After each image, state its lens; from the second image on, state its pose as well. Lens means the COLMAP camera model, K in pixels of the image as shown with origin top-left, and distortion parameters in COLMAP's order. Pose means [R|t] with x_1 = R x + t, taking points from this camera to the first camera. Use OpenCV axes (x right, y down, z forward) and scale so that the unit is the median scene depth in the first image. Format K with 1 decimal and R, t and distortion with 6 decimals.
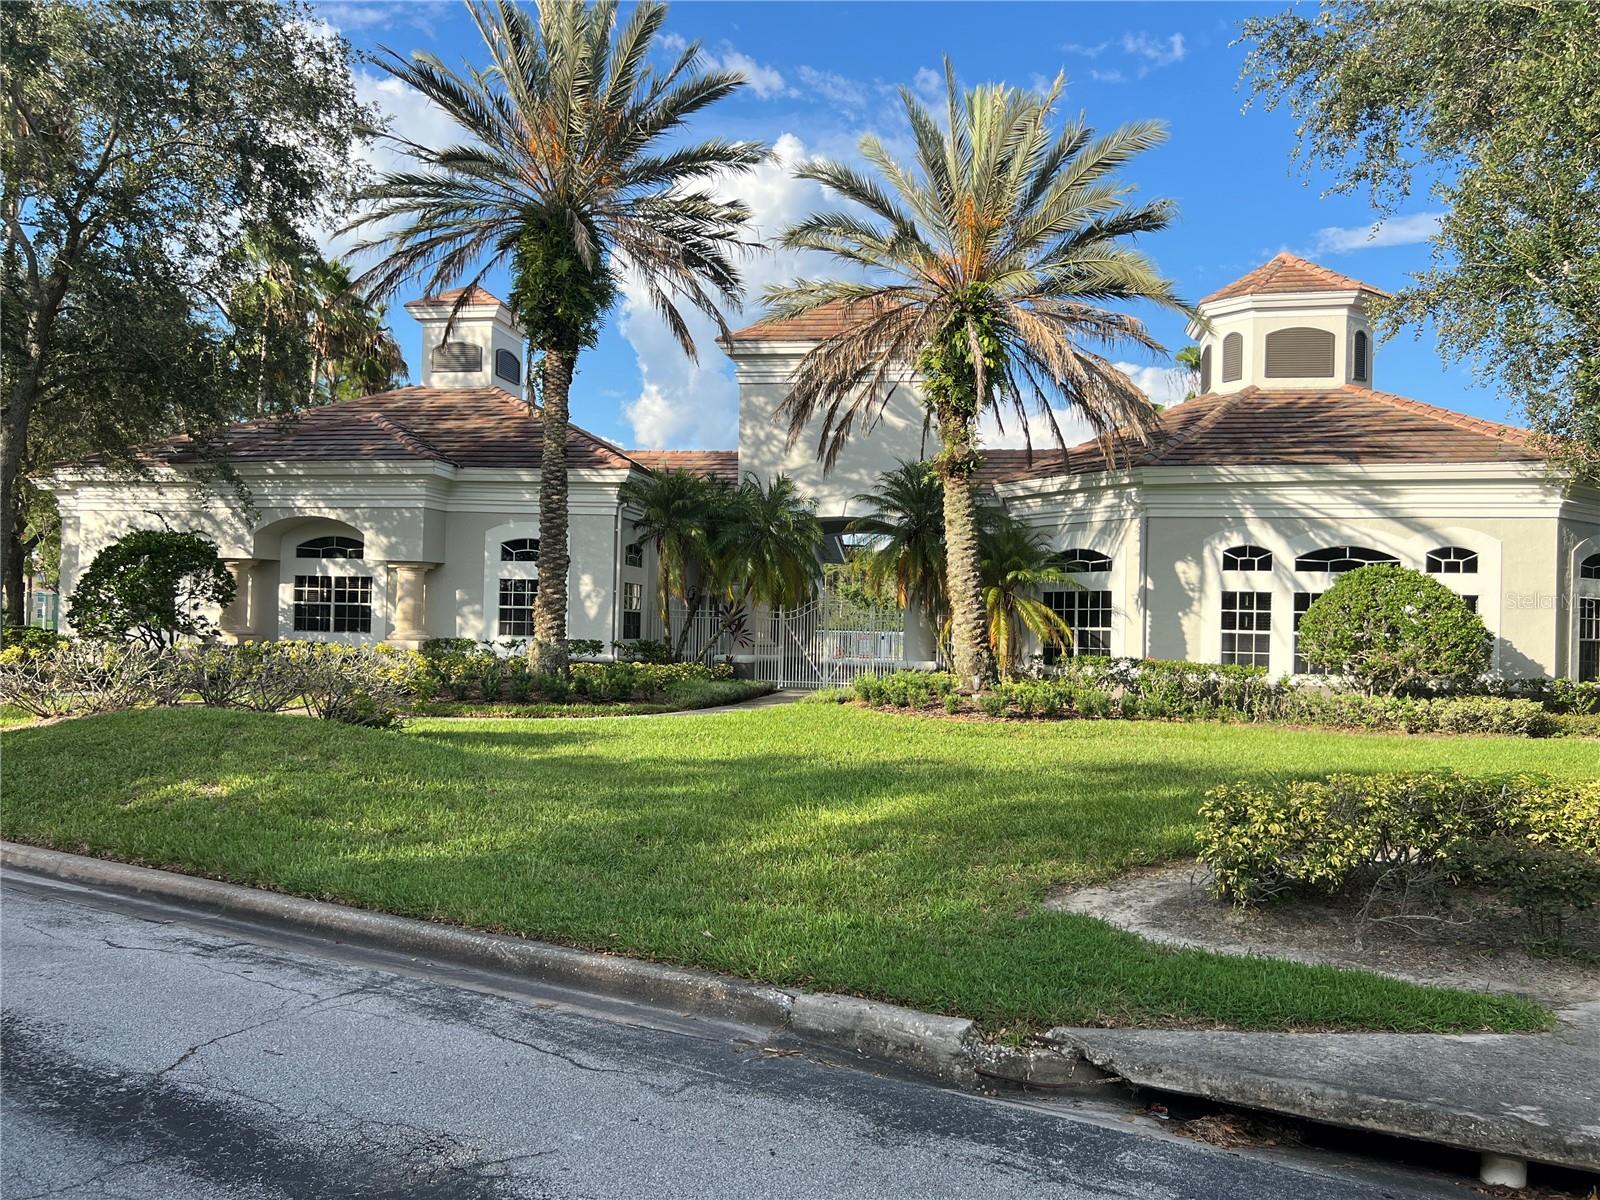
lens RADIAL K [[1215.5, 0, 795.9], [0, 1215.5, 597.9], [0, 0, 1]] dist [0.058133, -0.068284]
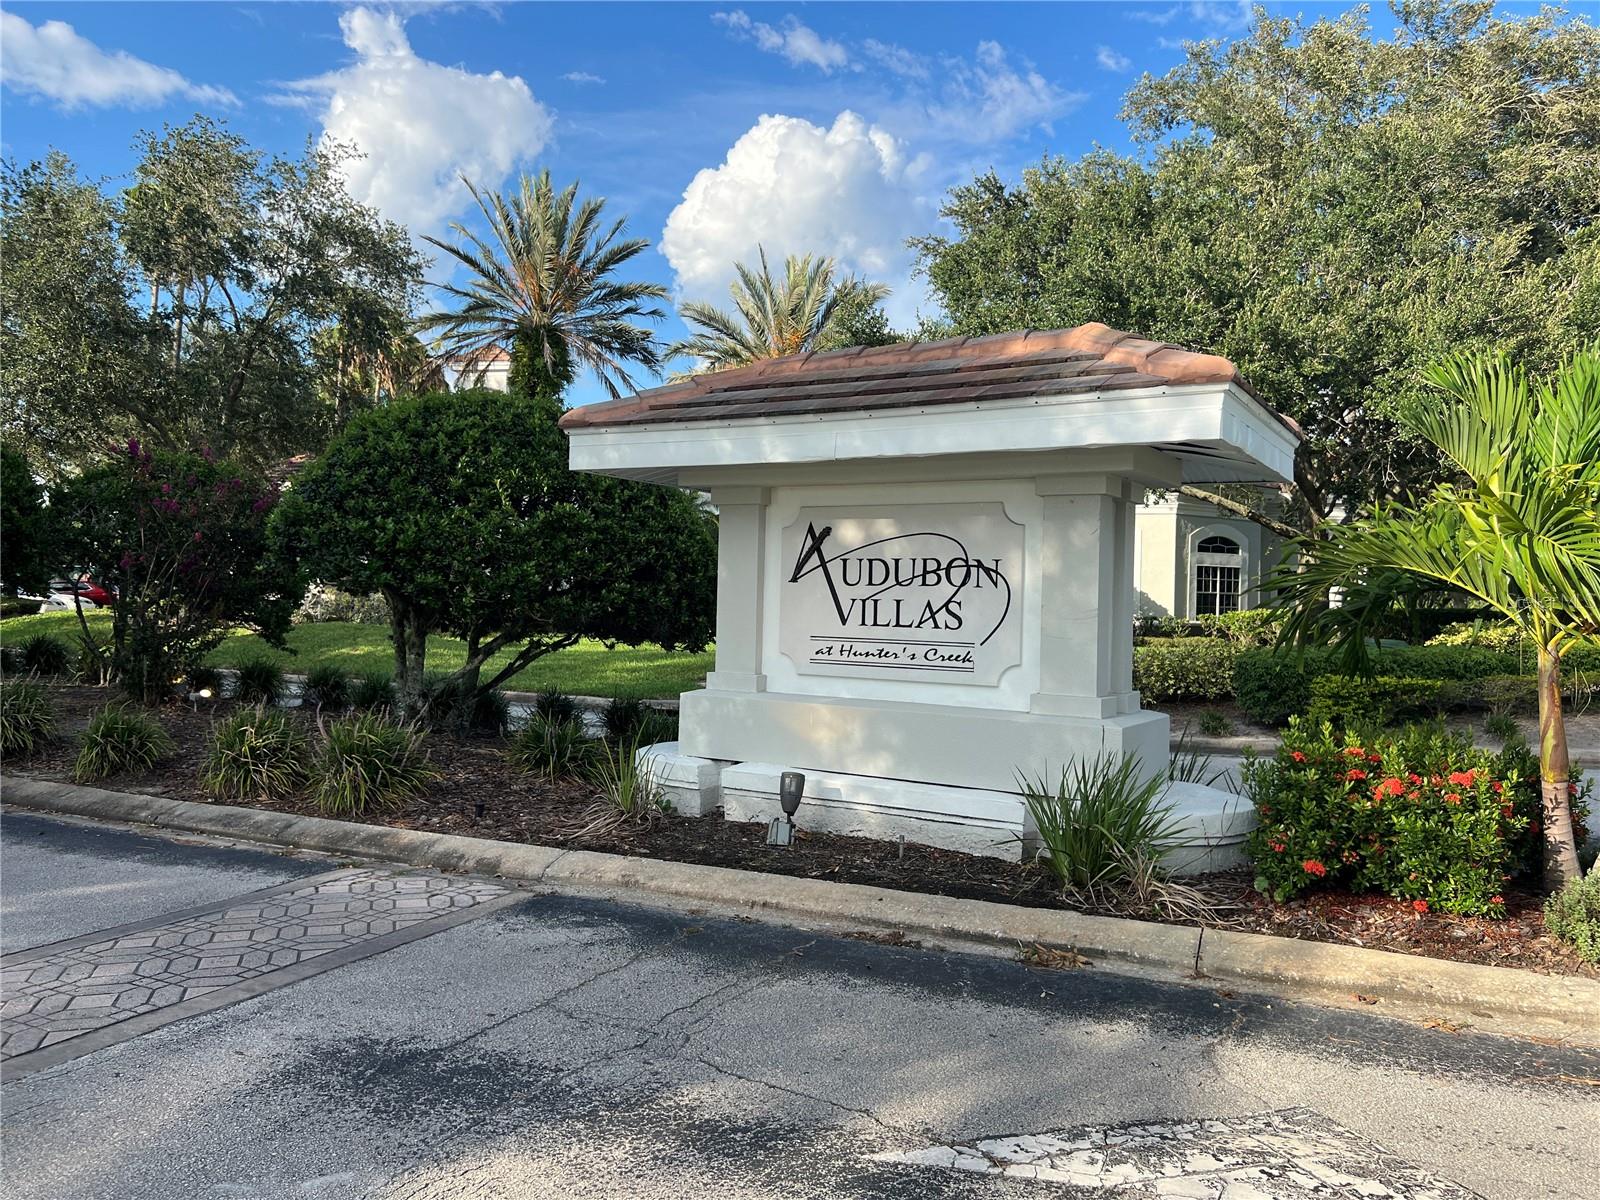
lens RADIAL K [[1215.5, 0, 803.7], [0, 1215.5, 597.1], [0, 0, 1]] dist [0.058133, -0.068284]
pose [[0.998963, -0.003735, -0.045376, 0.206321], [0.004421, 0.999877, 0.015029, 0.013978], [0.045315, -0.015214, 0.998857, -0.536671]]
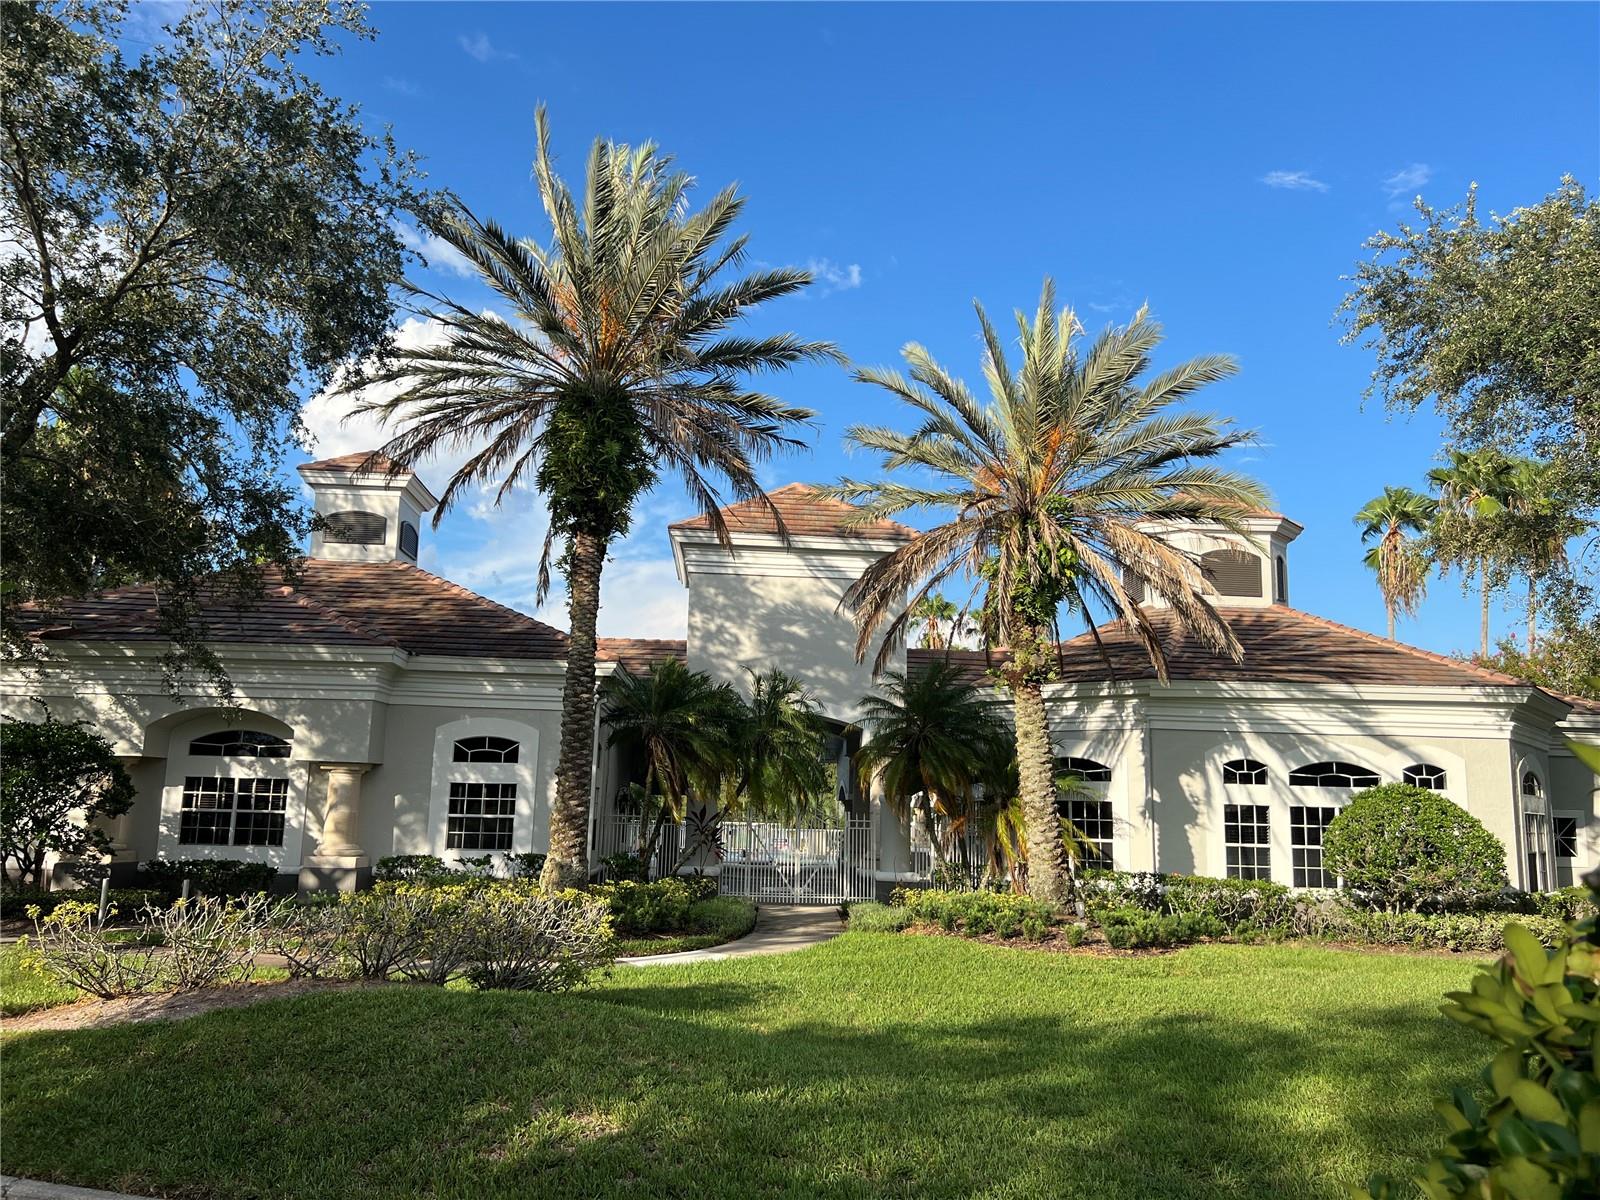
lens RADIAL K [[1215.5, 0, 798.0], [0, 1215.5, 601.2], [0, 0, 1]] dist [0.058133, -0.068284]
pose [[0.969259, 0.043501, 0.242168, -0.245855], [-0.008444, 0.989548, -0.143957, -0.022811], [-0.245899, 0.137487, 0.959495, 0.089270]]
